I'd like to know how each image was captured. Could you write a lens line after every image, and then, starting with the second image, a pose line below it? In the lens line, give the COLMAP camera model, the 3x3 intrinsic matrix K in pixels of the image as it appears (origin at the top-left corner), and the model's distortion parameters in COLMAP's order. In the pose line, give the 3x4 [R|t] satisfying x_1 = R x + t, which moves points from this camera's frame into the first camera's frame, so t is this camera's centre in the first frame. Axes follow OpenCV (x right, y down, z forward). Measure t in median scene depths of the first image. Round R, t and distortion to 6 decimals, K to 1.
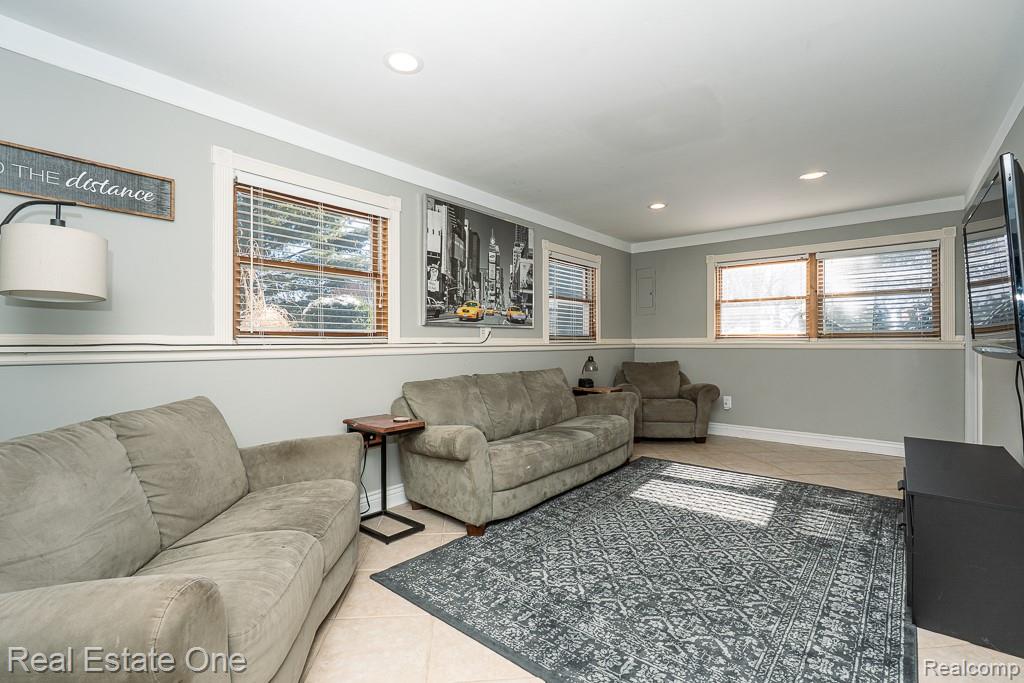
lens RADIAL K [[434.0, 0, 512.0], [0, 434.0, 341.5], [0, 0, 1]] dist [-0.000655, -0.000081]
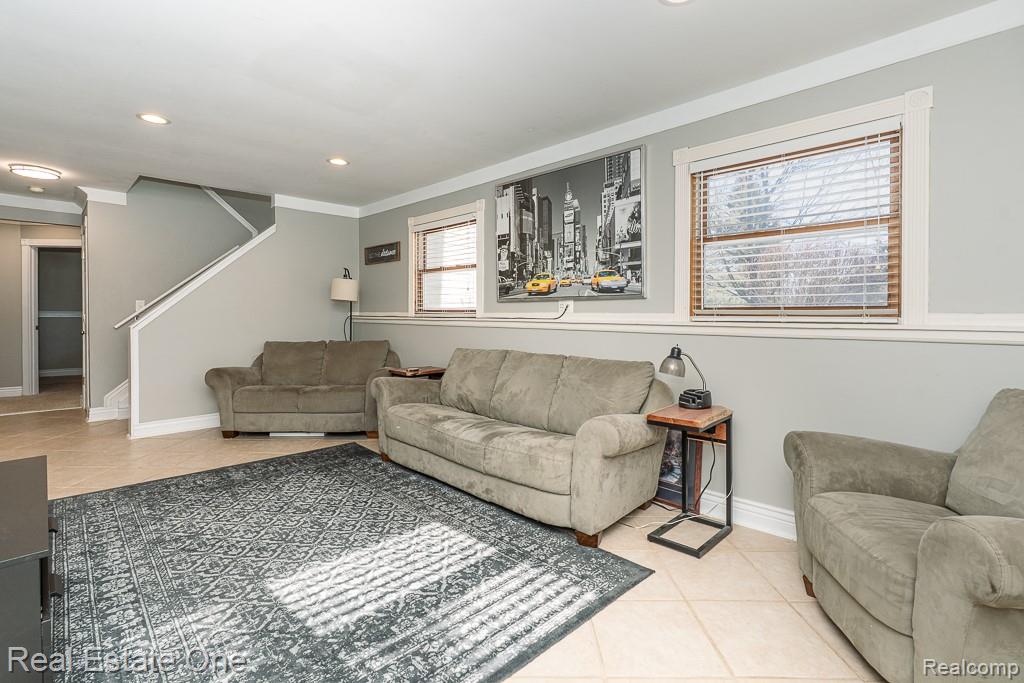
lens RADIAL K [[473.9, 0, 527.0], [0, 473.9, 318.5], [0, 0, 1]] dist [-0.000627, -0.000198]
pose [[-0.044584, 0.009448, -0.998961, 0.957741], [-0.007326, 0.999925, 0.009784, -0.006663], [0.998979, 0.007755, -0.044511, 1.058566]]
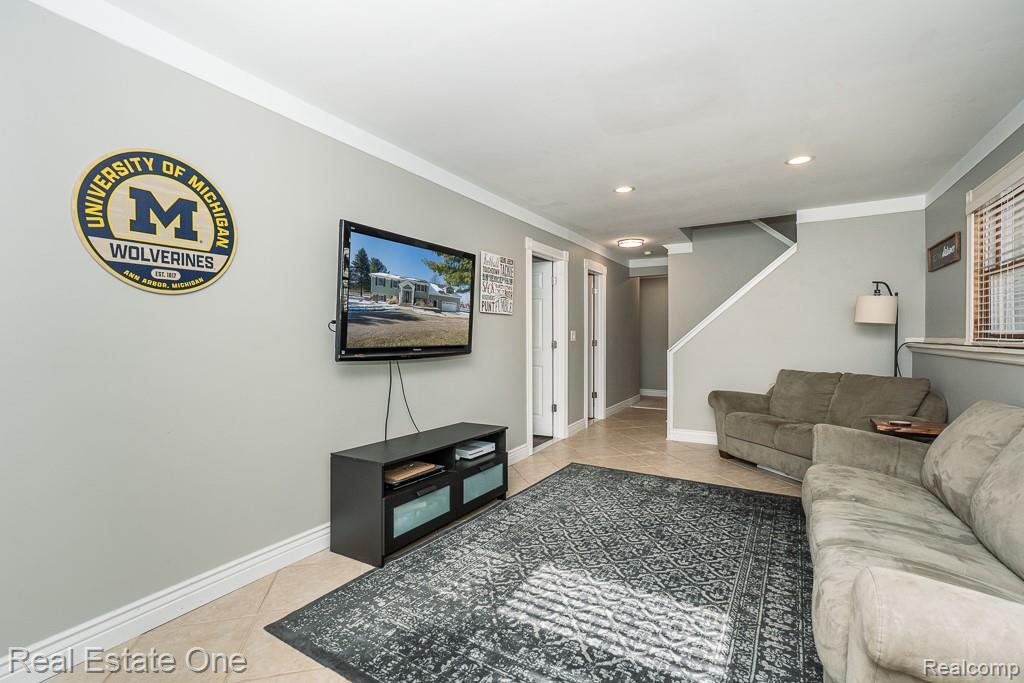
lens RADIAL K [[473.6, 0, 511.0], [0, 473.6, 338.4], [0, 0, 1]] dist [-0.003396, -0.000147]
pose [[-0.982842, 0.003335, -0.184417, 0.594055], [0.002187, 0.999977, 0.006430, -0.016133], [0.184435, 0.005916, -0.982827, 1.384454]]
